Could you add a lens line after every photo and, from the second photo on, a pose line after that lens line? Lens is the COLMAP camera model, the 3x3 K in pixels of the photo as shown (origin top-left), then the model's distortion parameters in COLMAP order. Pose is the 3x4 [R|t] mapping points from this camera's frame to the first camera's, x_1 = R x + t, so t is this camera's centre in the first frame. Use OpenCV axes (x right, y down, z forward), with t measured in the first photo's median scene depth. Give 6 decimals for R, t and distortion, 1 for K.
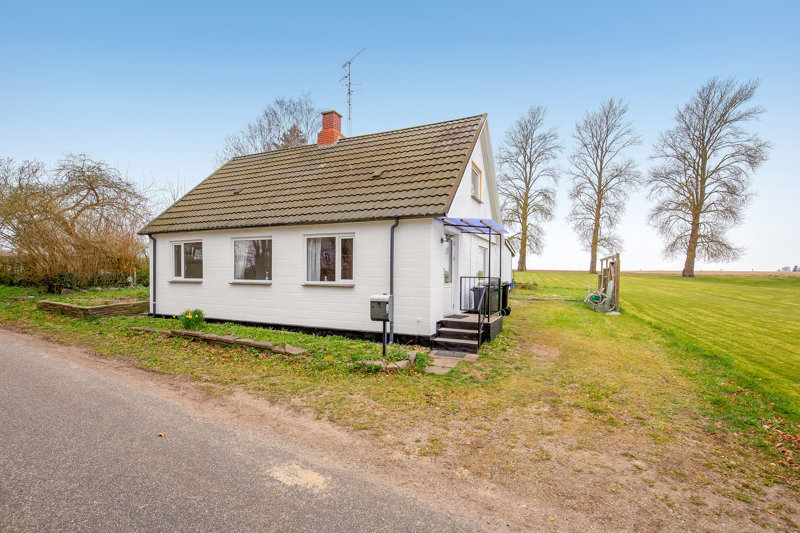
lens RADIAL K [[368.9, 0, 407.5], [0, 368.9, 282.7], [0, 0, 1]] dist [-0.026735, 0.000308]
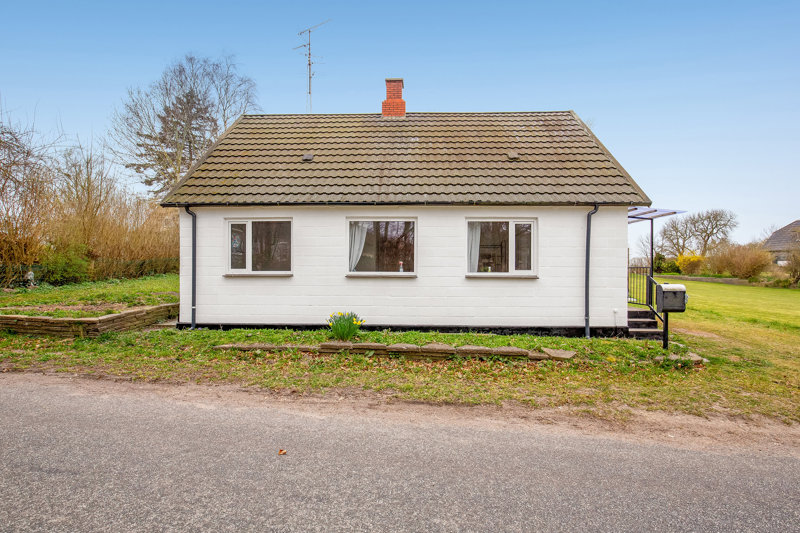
lens RADIAL K [[368.9, 0, 400.1], [0, 368.9, 265.1], [0, 0, 1]] dist [-0.026735, 0.000308]
pose [[0.928436, -0.000905, 0.371492, -0.731392], [0.012810, 0.999480, -0.029579, 0.001814], [-0.371273, 0.032221, 0.927965, 0.274456]]
